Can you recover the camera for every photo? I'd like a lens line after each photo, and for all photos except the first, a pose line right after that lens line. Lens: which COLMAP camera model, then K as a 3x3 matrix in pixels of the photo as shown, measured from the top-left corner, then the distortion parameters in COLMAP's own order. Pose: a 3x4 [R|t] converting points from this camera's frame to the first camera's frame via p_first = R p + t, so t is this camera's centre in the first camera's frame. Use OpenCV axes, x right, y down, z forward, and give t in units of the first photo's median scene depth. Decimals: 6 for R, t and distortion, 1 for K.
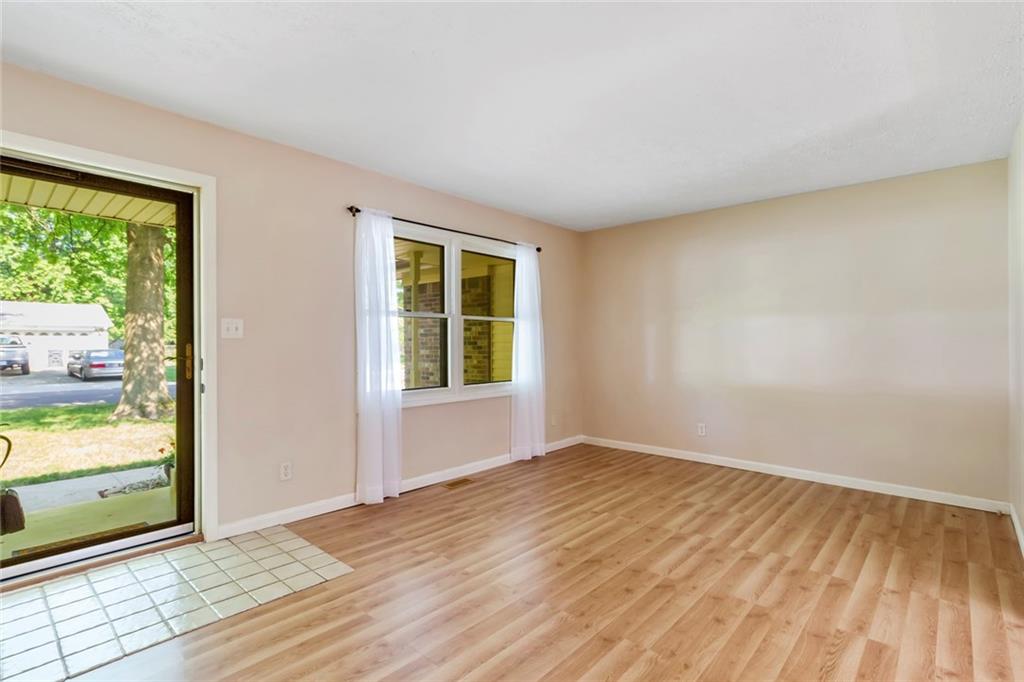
lens RADIAL K [[496.5, 0, 515.5], [0, 496.5, 341.4], [0, 0, 1]] dist [0.000066, -0.000626]
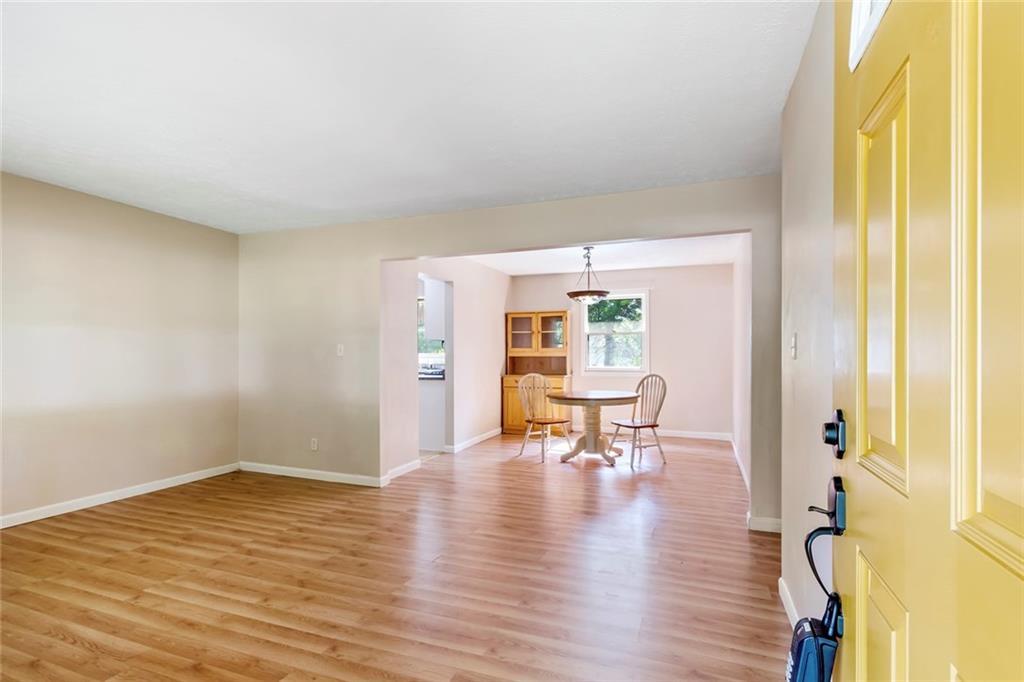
lens RADIAL K [[496.5, 0, 514.5], [0, 496.5, 348.5], [0, 0, 1]] dist [0.000066, -0.000626]
pose [[-0.363546, 0.006355, 0.931554, -0.759221], [0.001939, 0.999980, -0.006065, -0.010099], [-0.931574, -0.000399, -0.363551, 0.807528]]
